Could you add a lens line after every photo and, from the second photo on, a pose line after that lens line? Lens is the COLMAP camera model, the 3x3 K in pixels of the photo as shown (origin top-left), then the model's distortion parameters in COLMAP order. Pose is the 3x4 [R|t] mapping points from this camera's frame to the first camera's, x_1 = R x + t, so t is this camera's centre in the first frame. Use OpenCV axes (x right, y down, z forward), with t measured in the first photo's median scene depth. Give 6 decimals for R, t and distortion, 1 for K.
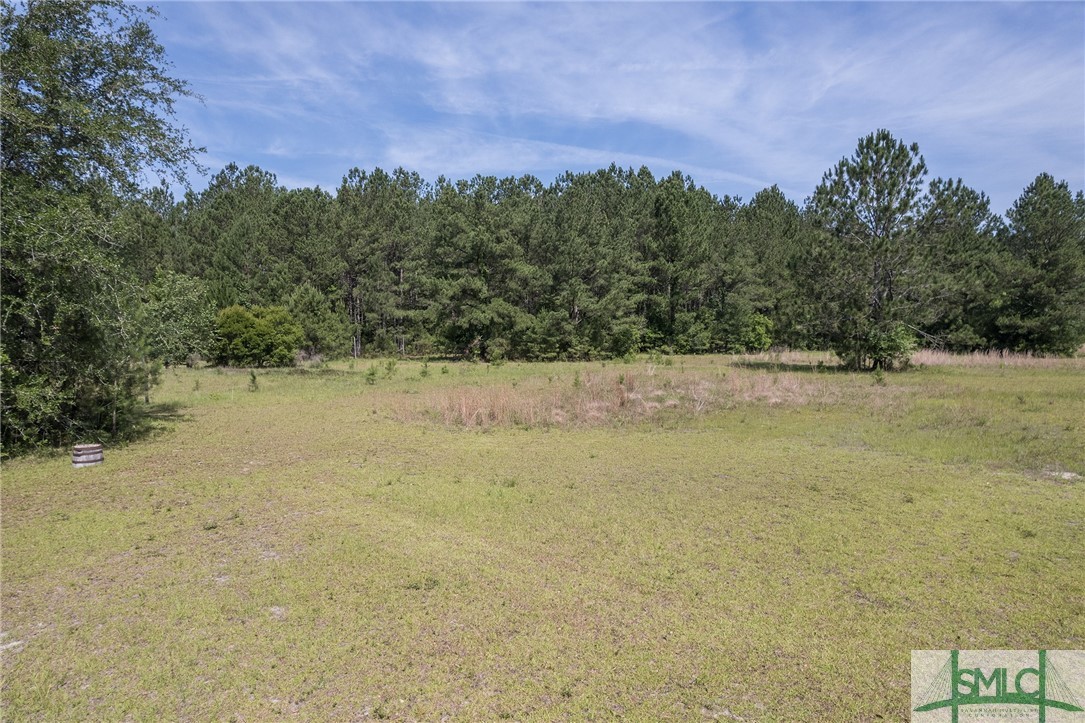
lens RADIAL K [[697.8, 0, 537.5], [0, 697.8, 367.6], [0, 0, 1]] dist [-0.067811, 0.067147]
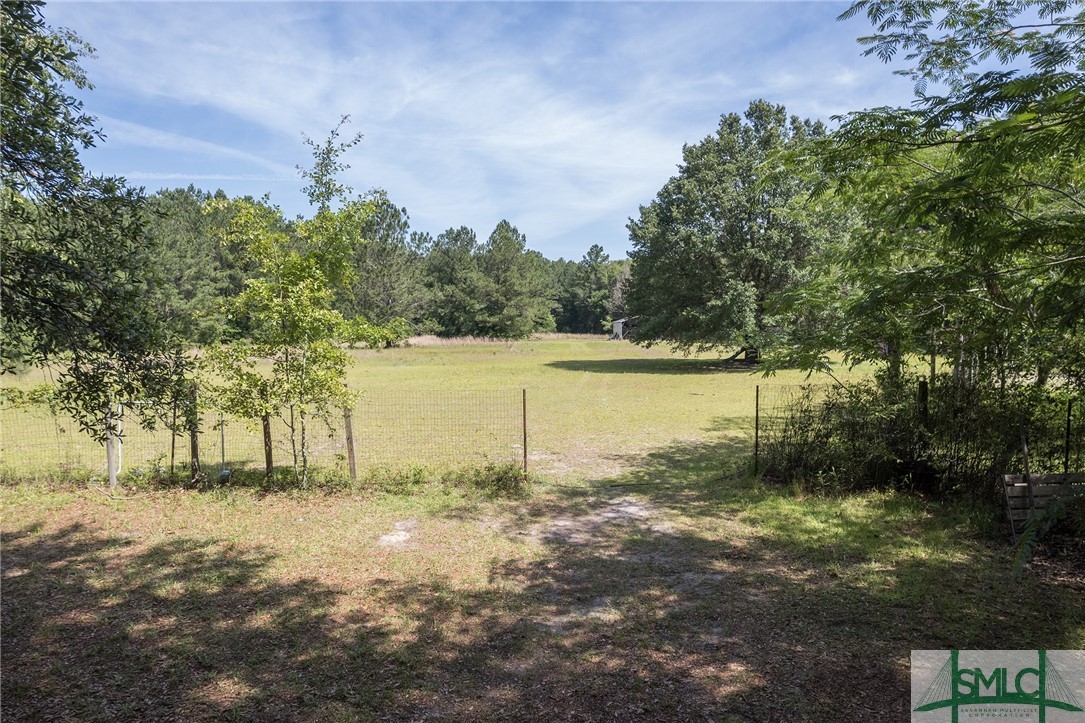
lens RADIAL K [[697.8, 0, 534.9], [0, 697.8, 318.9], [0, 0, 1]] dist [-0.067811, 0.067147]
pose [[0.837900, -0.001113, 0.545823, -0.062580], [0.039378, 0.997515, -0.058416, 0.030651], [-0.544402, 0.070440, 0.835862, -0.374546]]
